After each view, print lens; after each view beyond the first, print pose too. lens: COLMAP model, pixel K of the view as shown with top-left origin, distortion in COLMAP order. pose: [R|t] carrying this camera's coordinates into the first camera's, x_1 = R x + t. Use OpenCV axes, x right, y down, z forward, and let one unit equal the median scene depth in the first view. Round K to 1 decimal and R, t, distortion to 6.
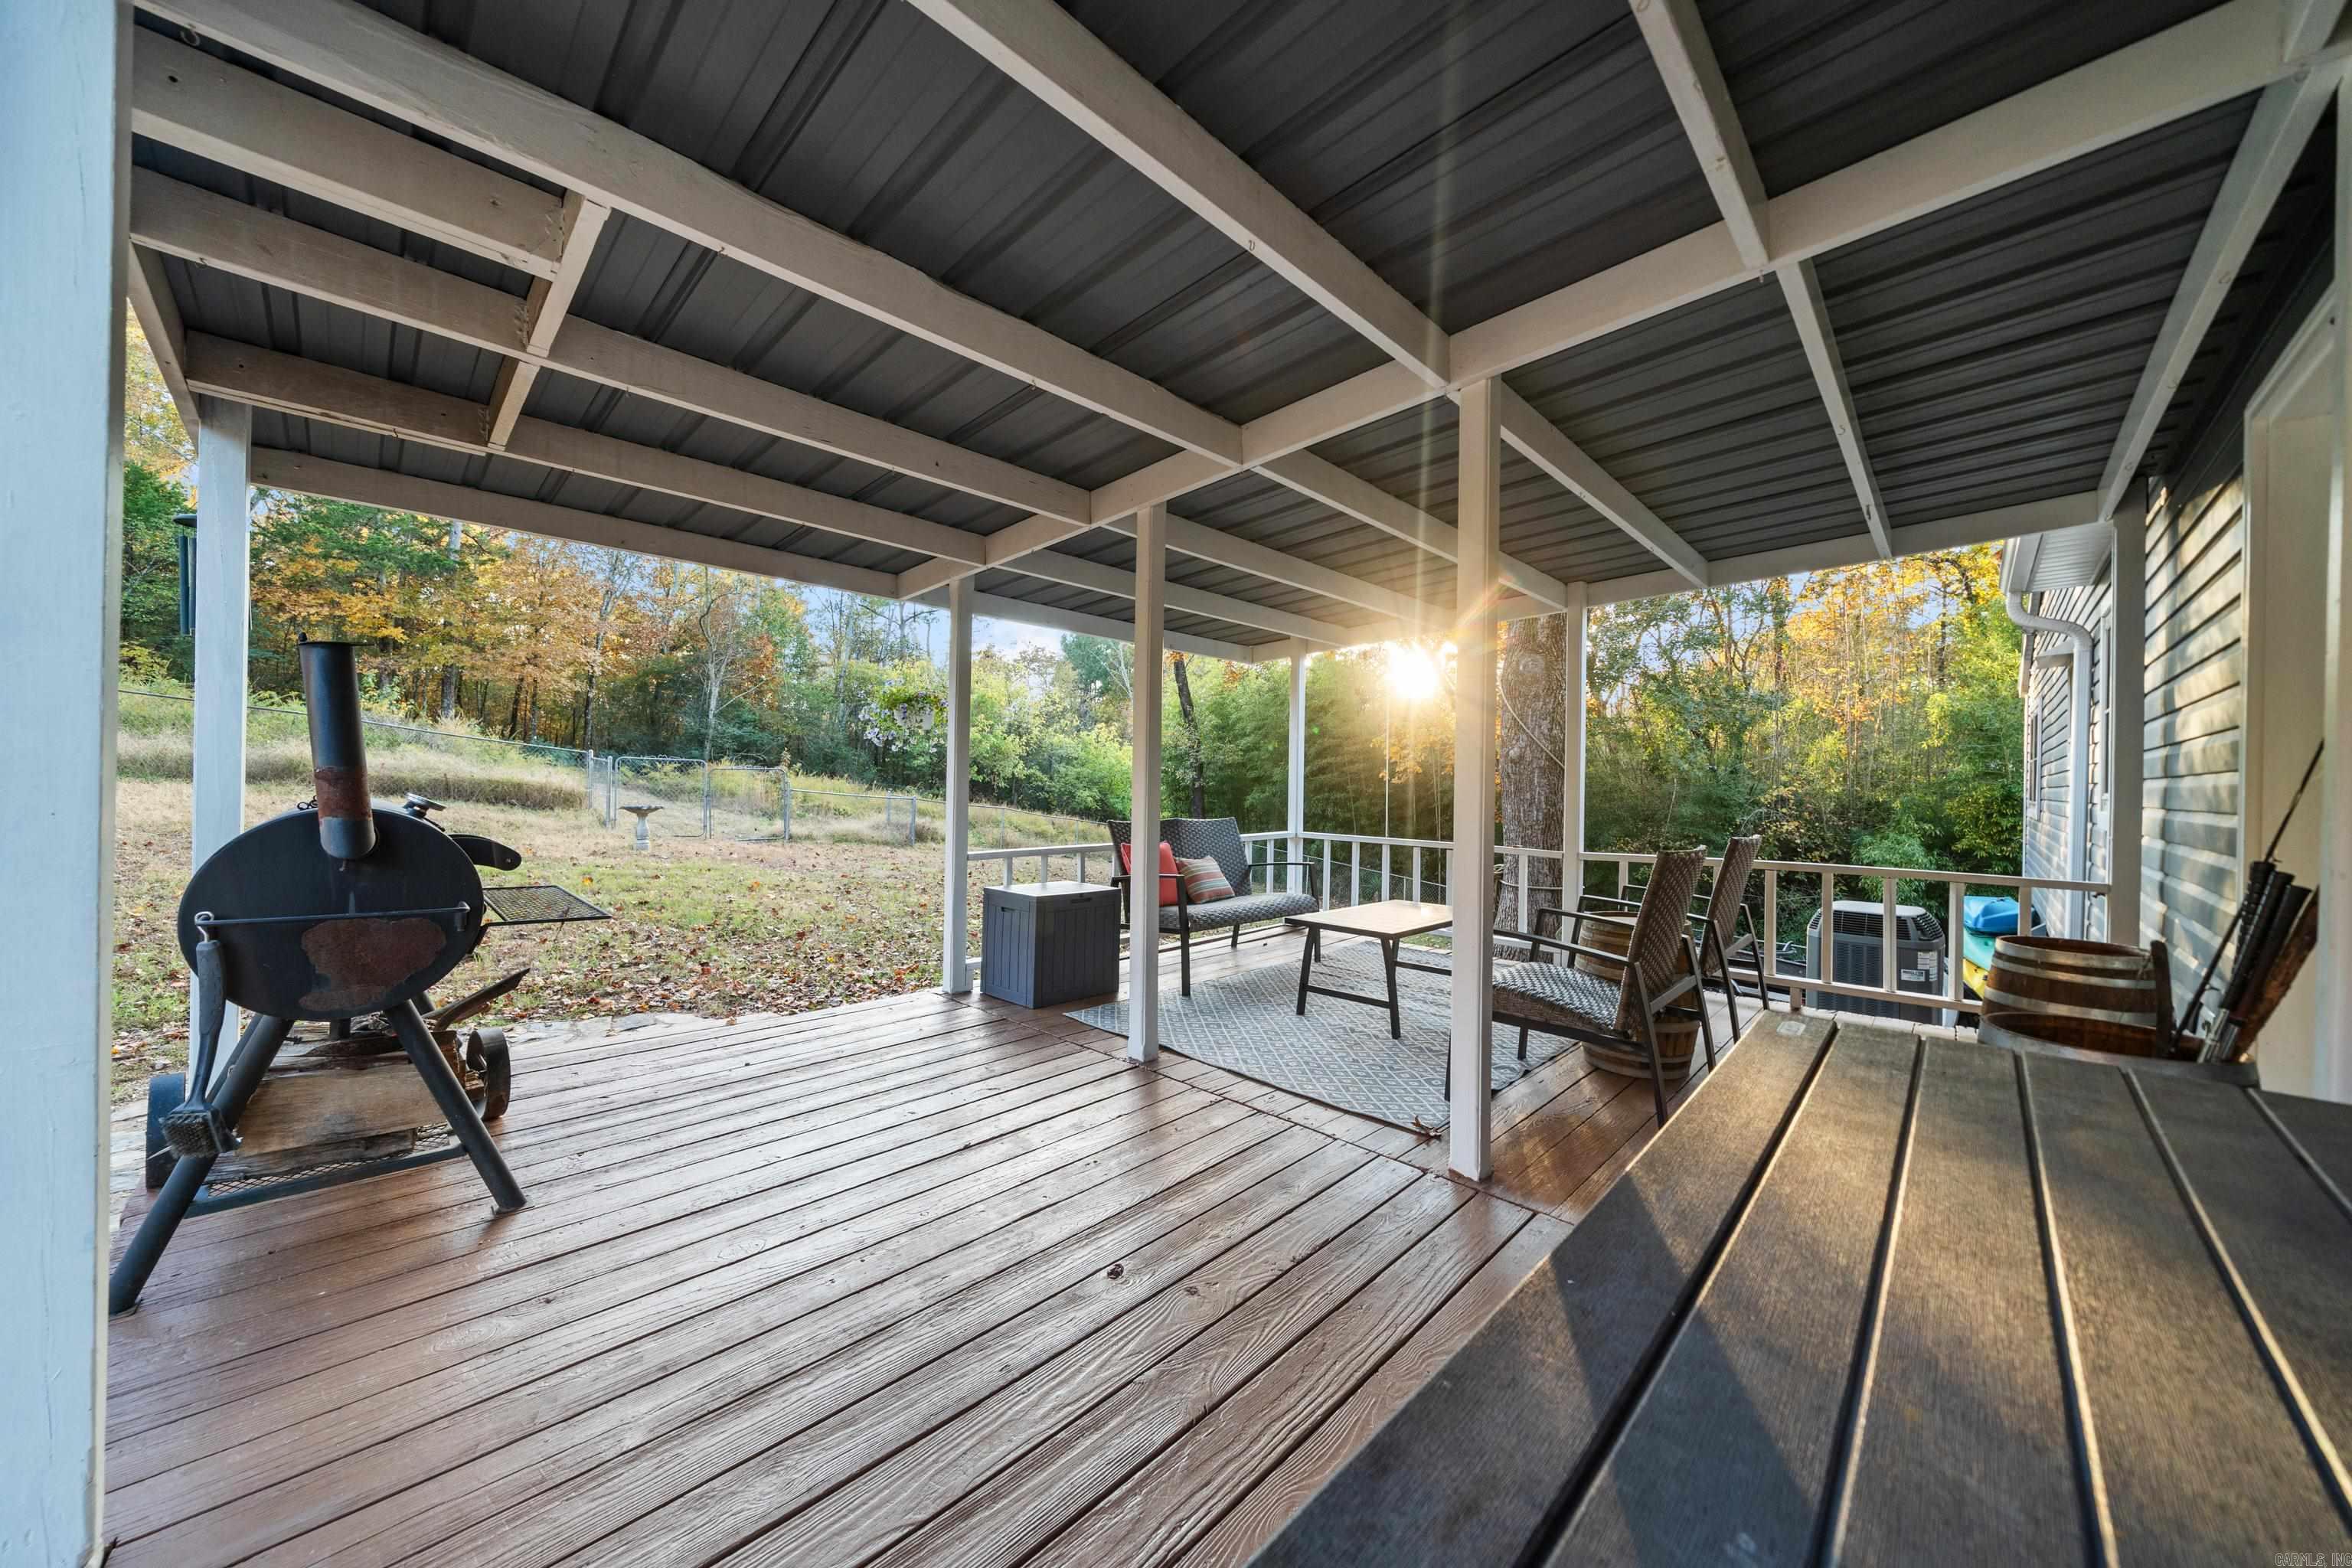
lens RADIAL K [[816.4, 0, 1185.3], [0, 816.4, 793.7], [0, 0, 1]] dist [-0.008101, 0.000645]
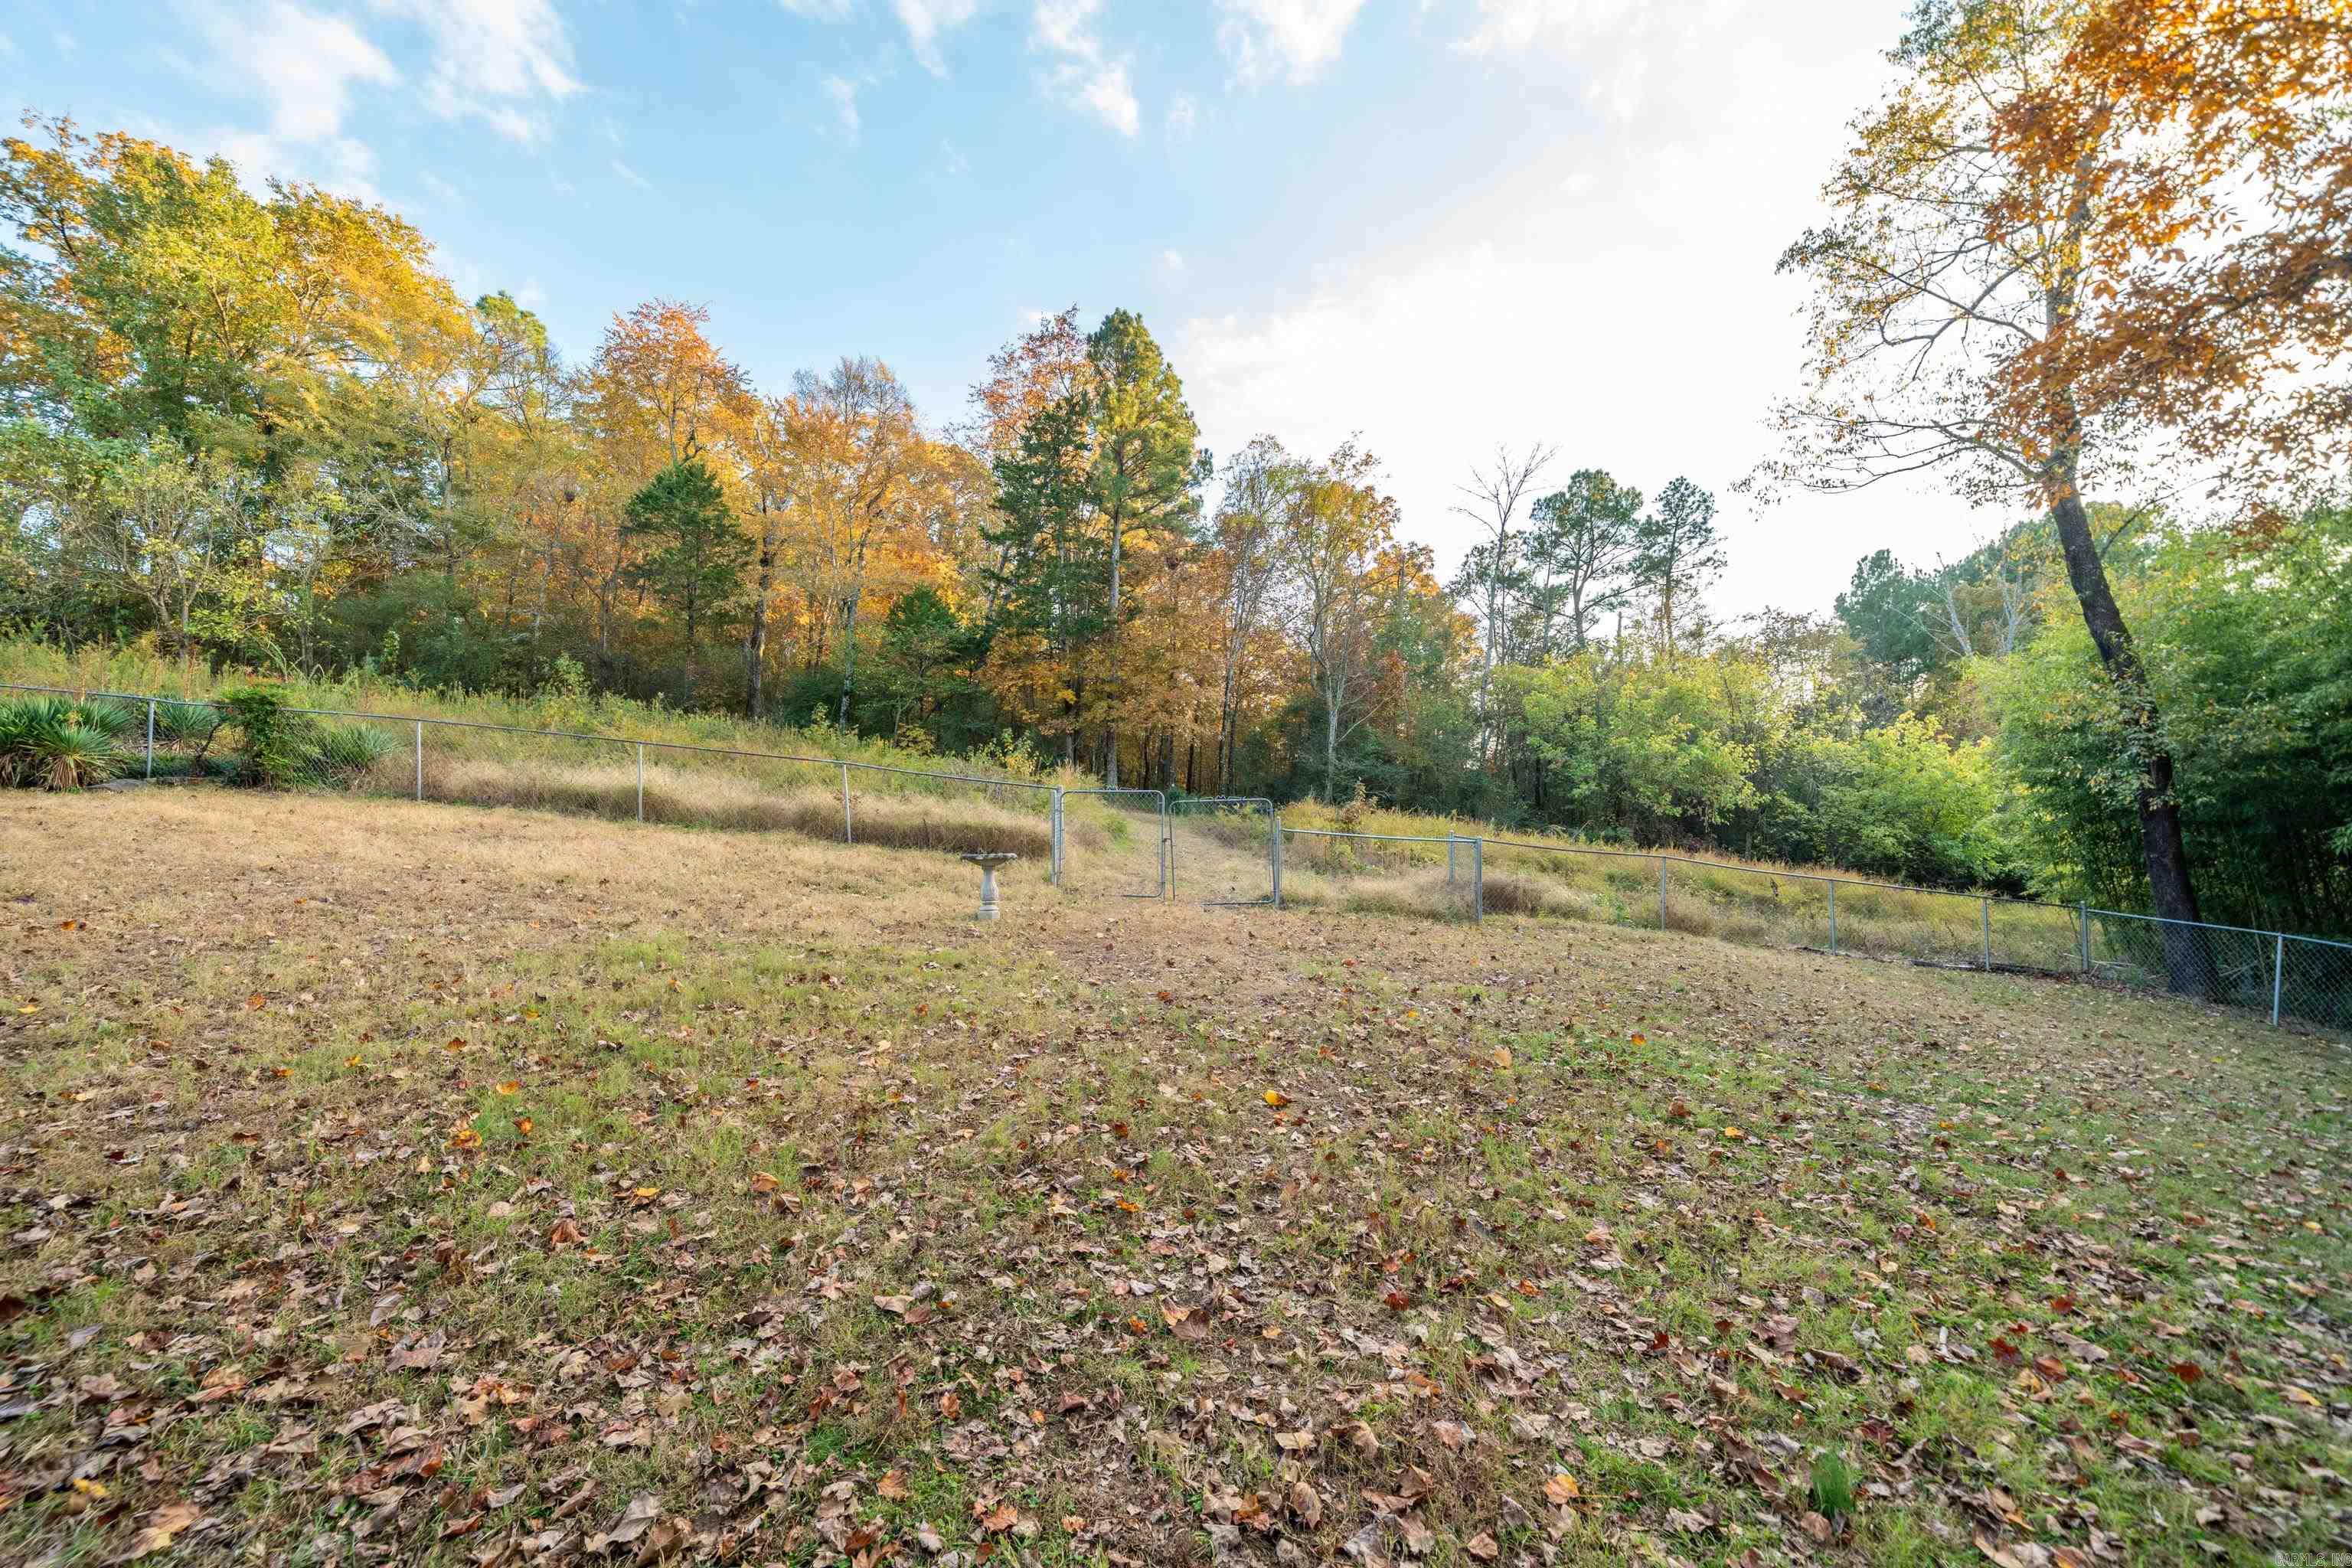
lens RADIAL K [[909.8, 0, 1181.5], [0, 909.8, 785.2], [0, 0, 1]] dist [-0.001403, -0.000650]
pose [[0.697009, -0.055456, -0.714915, -0.001662], [0.013221, 0.997829, -0.064512, 0.003727], [0.716941, 0.035513, 0.696229, 0.276630]]
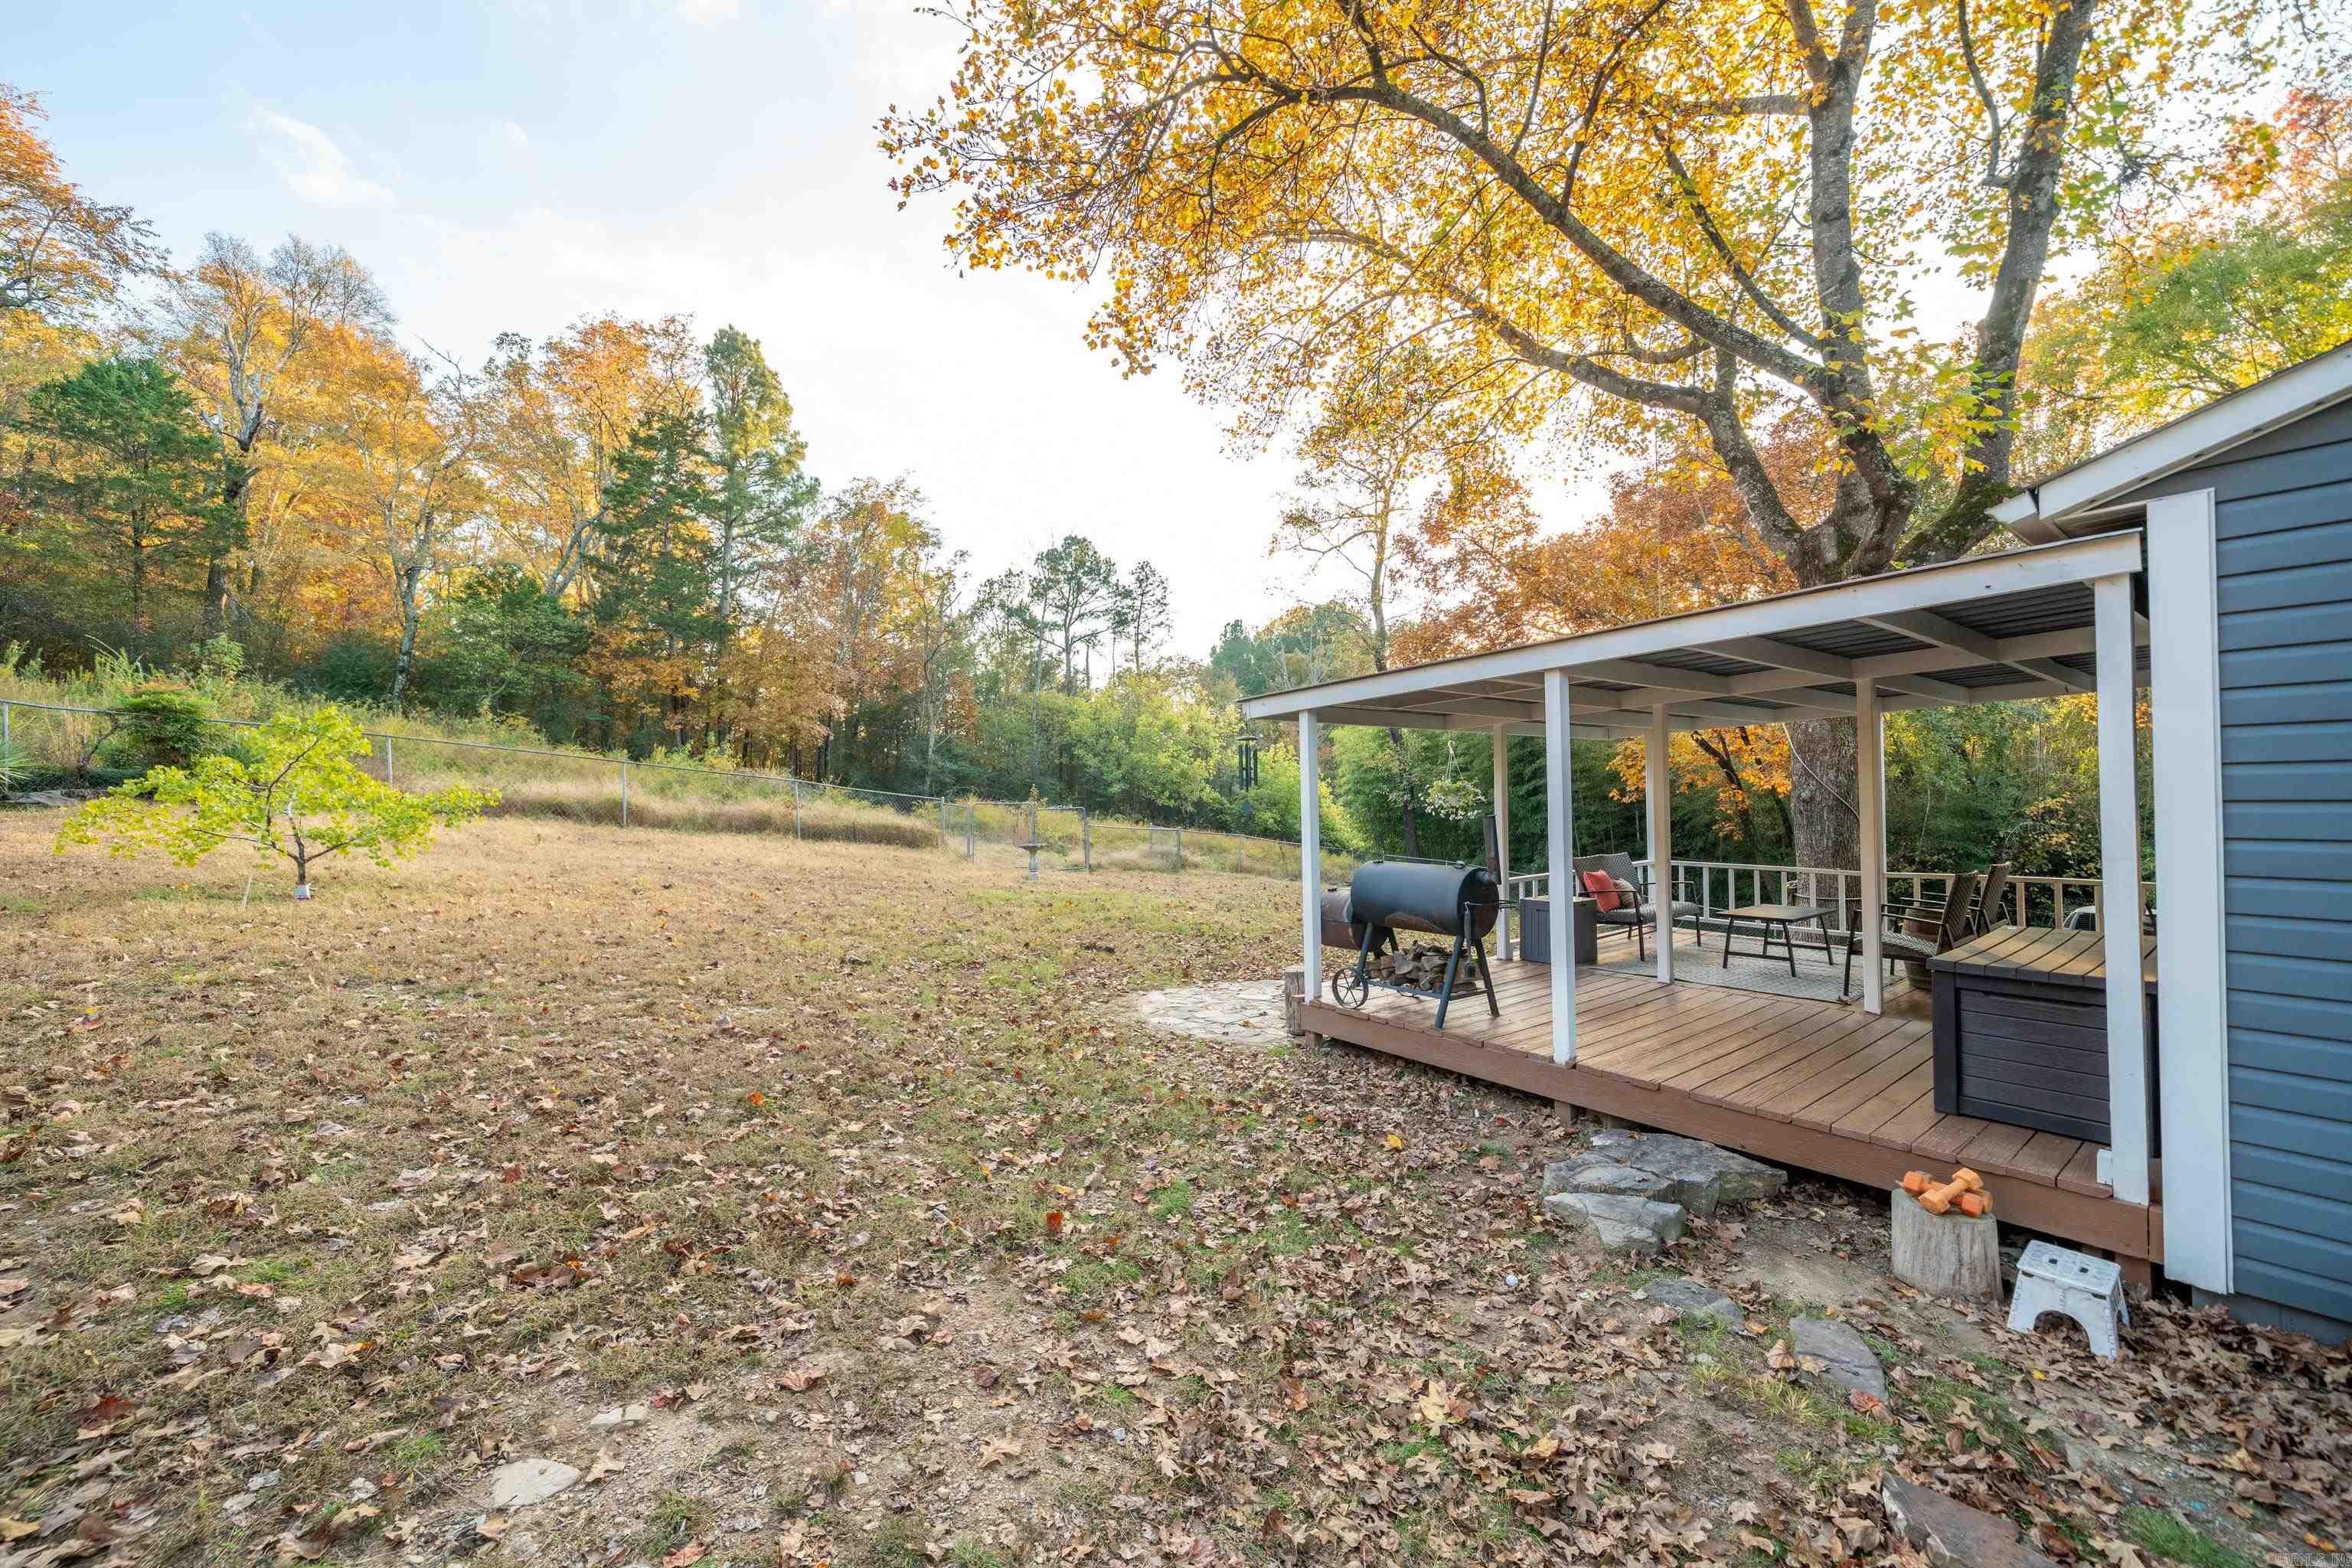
lens RADIAL K [[909.8, 0, 1188.5], [0, 909.8, 786.5], [0, 0, 1]] dist [-0.001403, -0.000650]
pose [[0.990682, -0.028210, -0.133243, -0.115073], [0.025077, 0.999369, -0.025136, -0.015749], [0.133868, 0.021560, 0.990765, -0.173458]]
